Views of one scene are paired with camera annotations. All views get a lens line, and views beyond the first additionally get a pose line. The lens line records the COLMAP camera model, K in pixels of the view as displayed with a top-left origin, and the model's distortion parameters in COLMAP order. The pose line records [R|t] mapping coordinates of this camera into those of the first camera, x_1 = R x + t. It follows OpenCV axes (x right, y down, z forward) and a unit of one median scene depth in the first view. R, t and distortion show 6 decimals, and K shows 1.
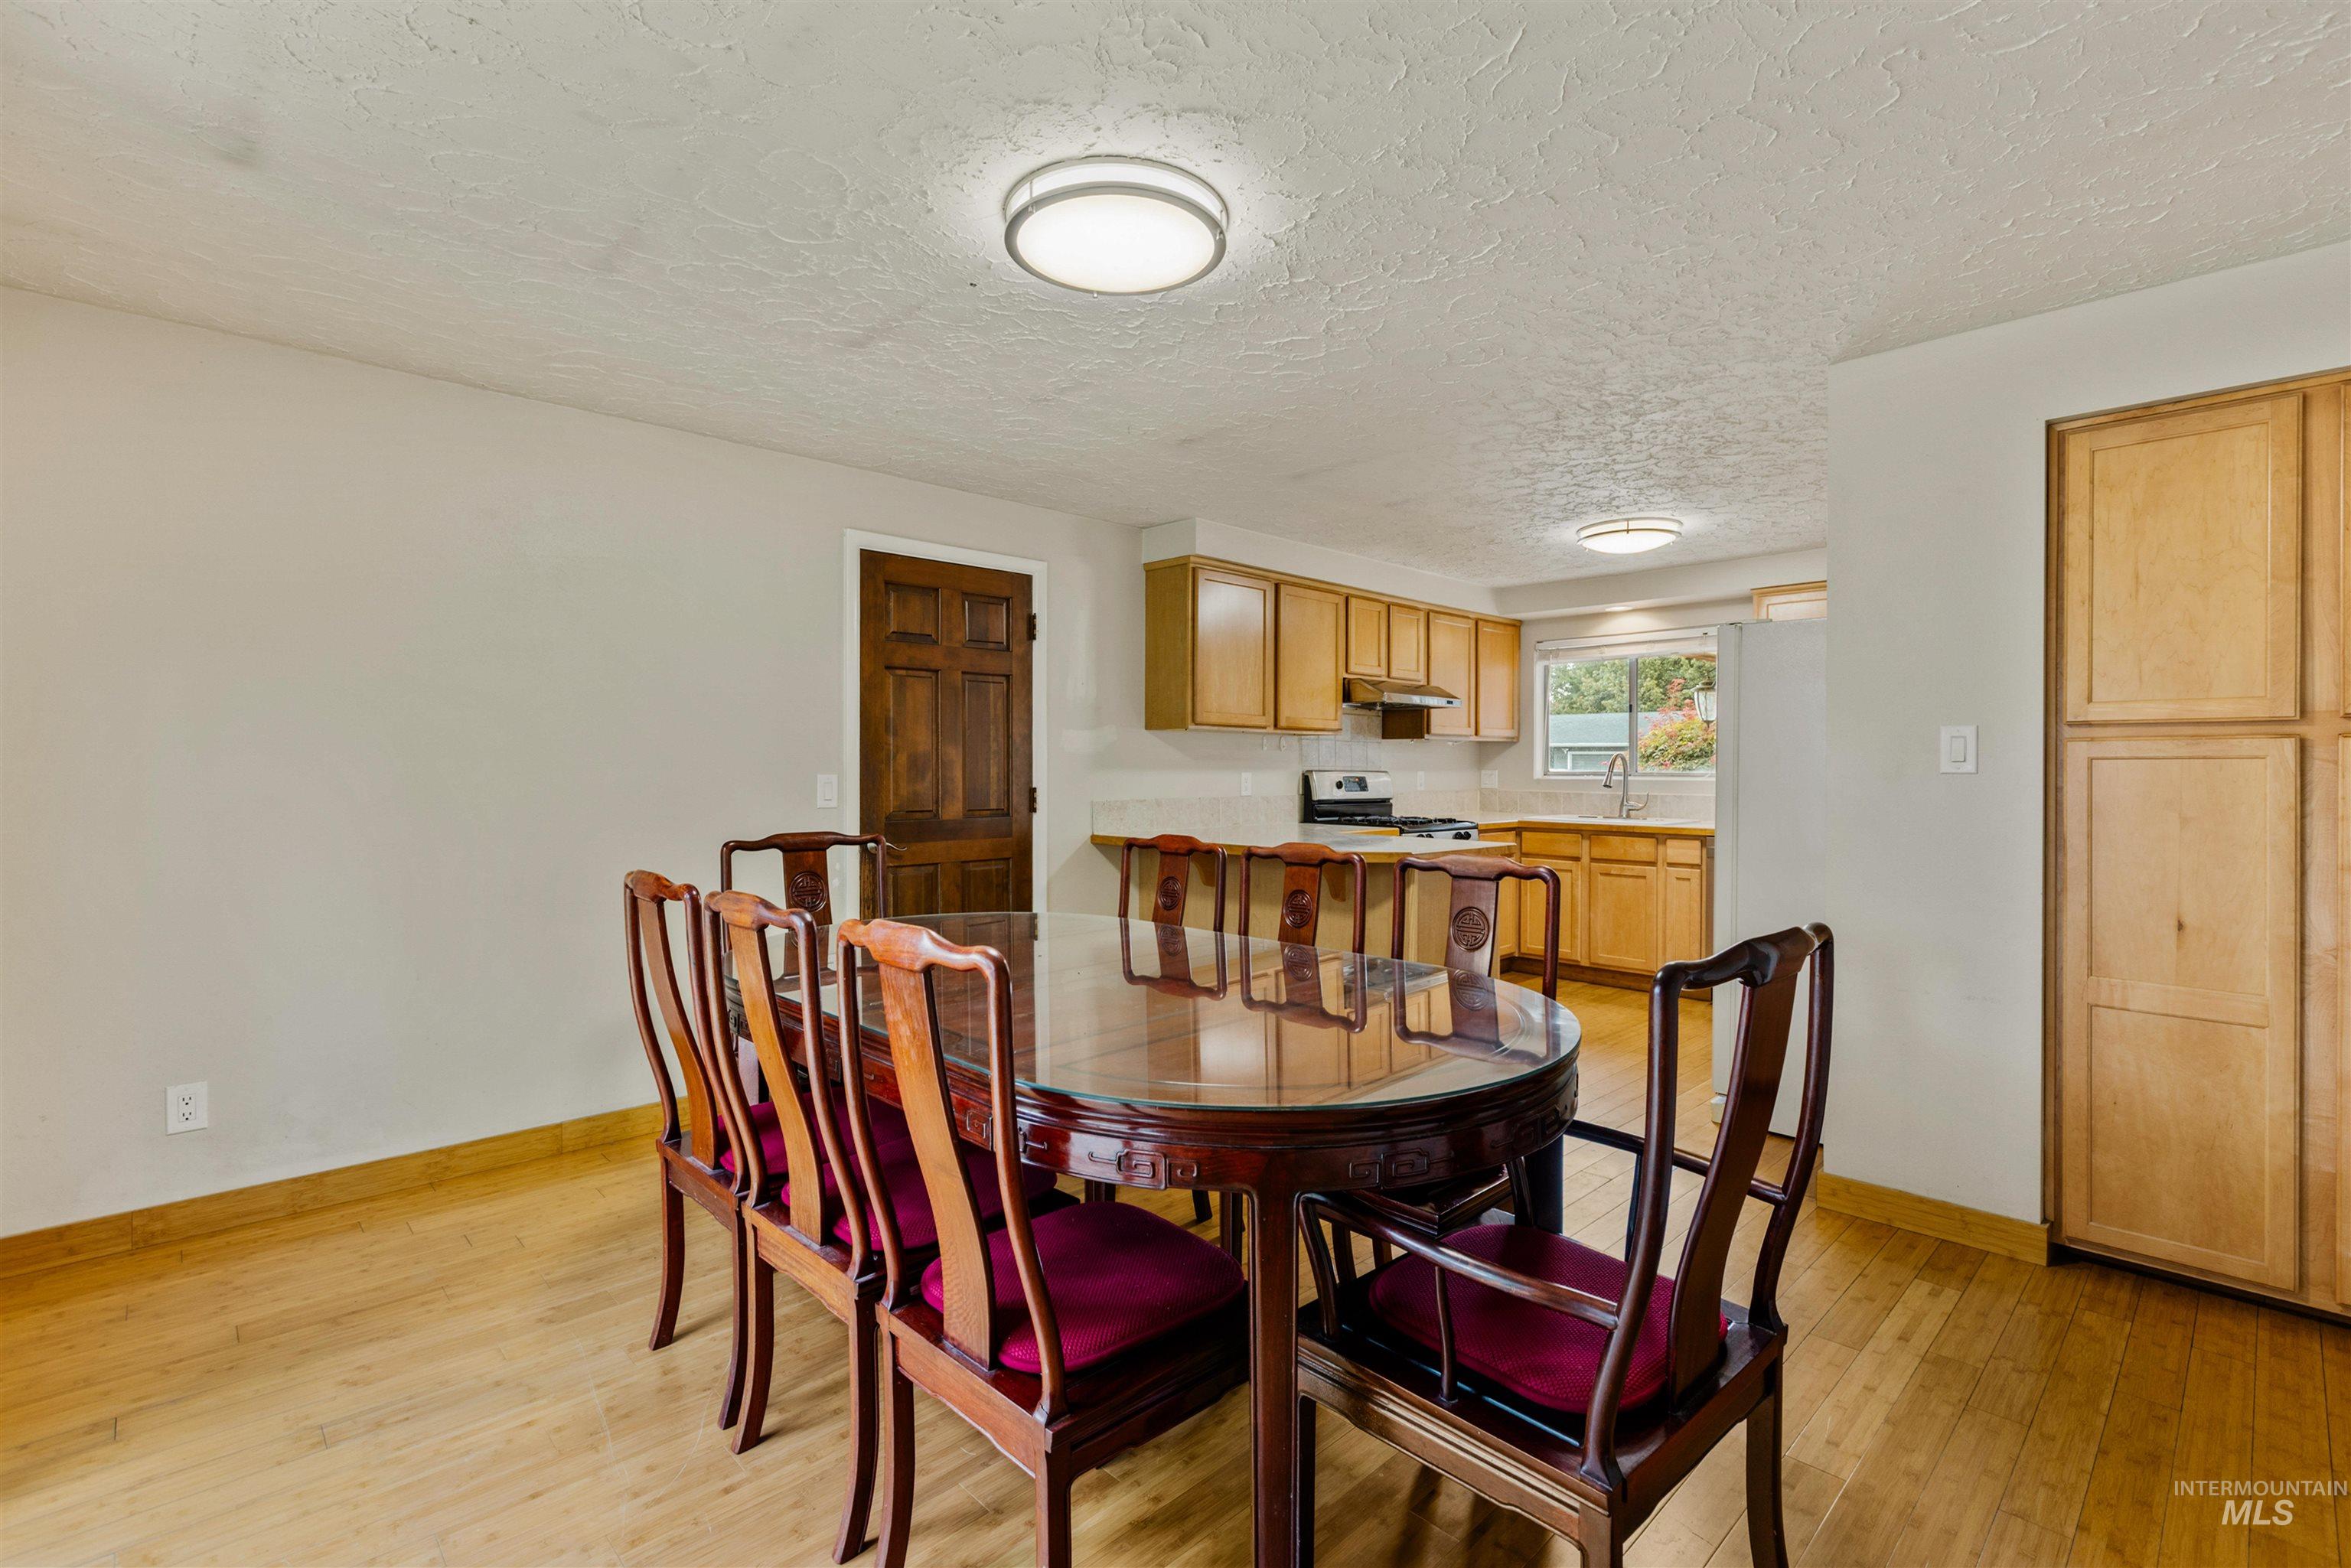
lens RADIAL K [[1058.8, 0, 1192.9], [0, 1058.8, 779.0], [0, 0, 1]] dist [0.001001, -0.000716]
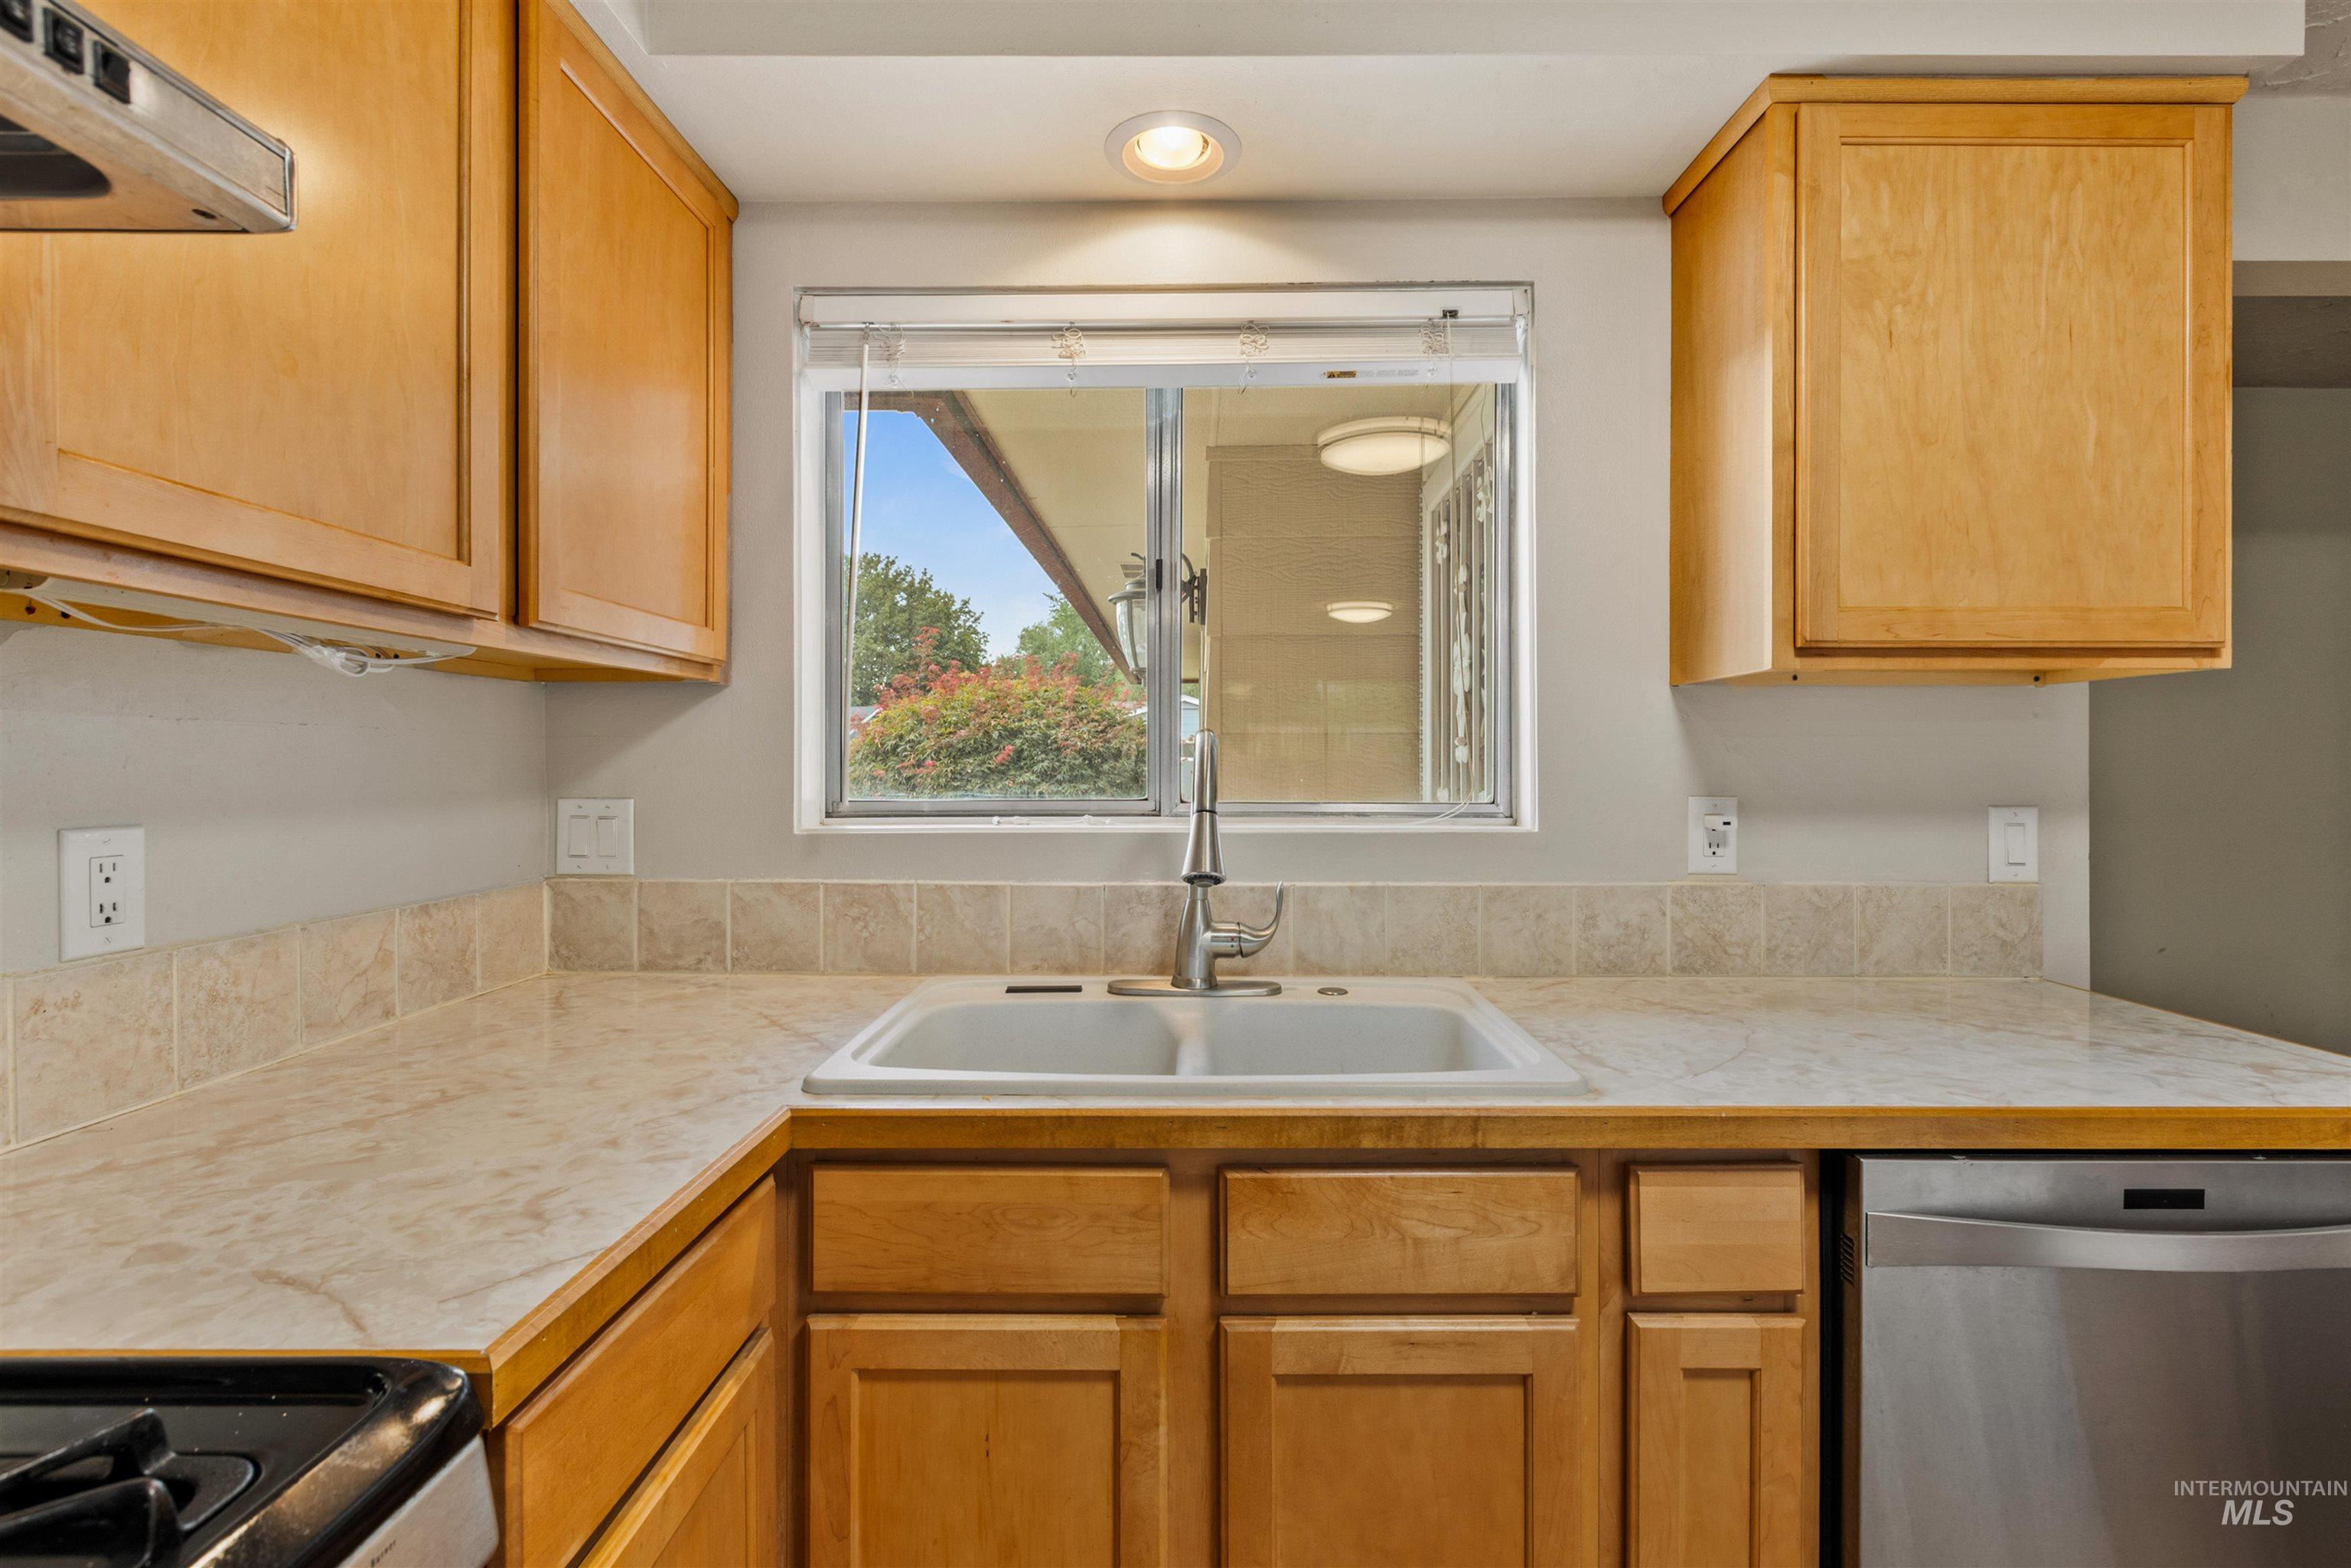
lens RADIAL K [[1058.8, 0, 1214.4], [0, 1058.8, 765.6], [0, 0, 1]] dist [0.001001, -0.000716]
pose [[0.692858, -0.003193, 0.721067, 0.255488], [0.010048, 0.999936, -0.005227, -0.016747], [-0.721004, 0.010867, 0.692846, 0.917950]]
